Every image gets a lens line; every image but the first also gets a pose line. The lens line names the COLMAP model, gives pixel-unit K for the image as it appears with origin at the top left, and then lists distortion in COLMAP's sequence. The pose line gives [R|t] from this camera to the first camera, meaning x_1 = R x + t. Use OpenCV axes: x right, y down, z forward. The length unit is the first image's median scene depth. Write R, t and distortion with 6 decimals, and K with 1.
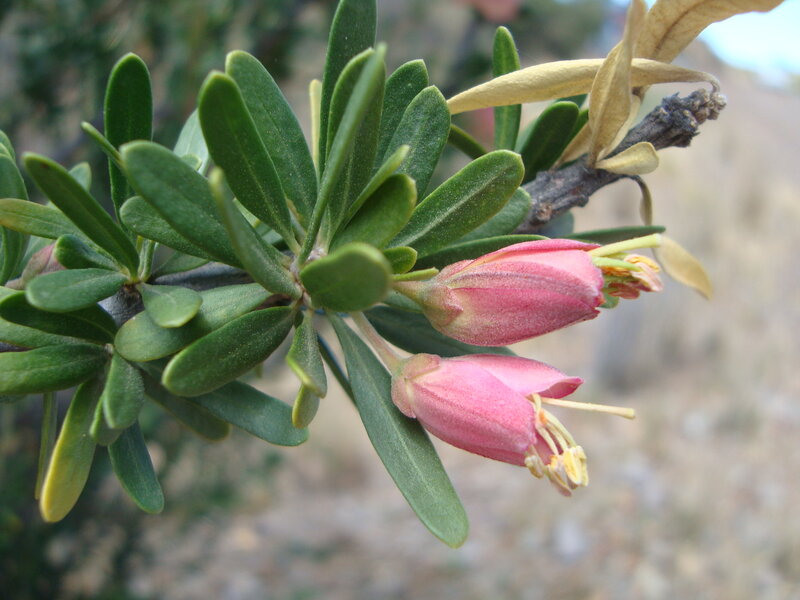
lens RADIAL K [[871.1, 0, 400.2], [0, 871.1, 300.0], [0, 0, 1]] dist [-0.022903, 0.000000]
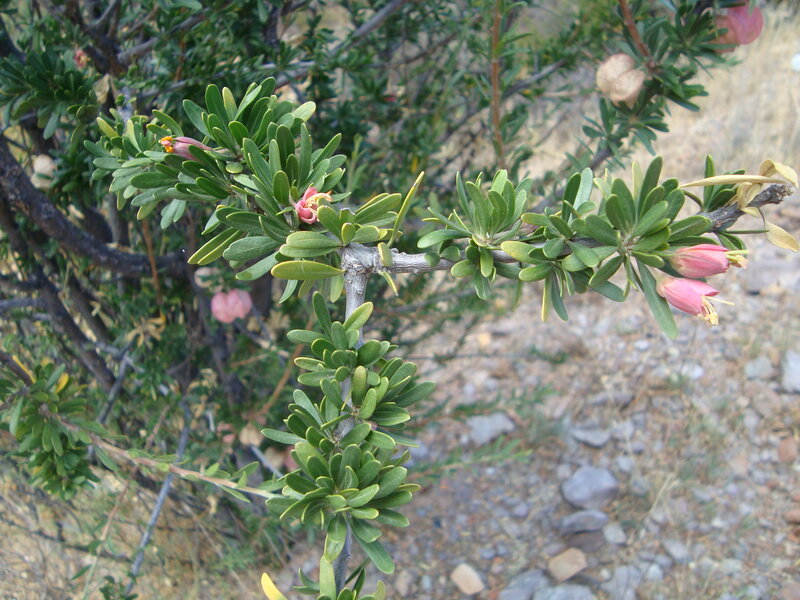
lens RADIAL K [[871.1, 0, 400.0], [0, 871.1, 299.9], [0, 0, 1]] dist [-0.022903, 0.000000]
pose [[0.963625, 0.084781, -0.253453, -0.100852], [-0.028219, 0.975325, 0.218961, -0.496291], [0.265762, -0.203844, 0.942241, -2.125959]]
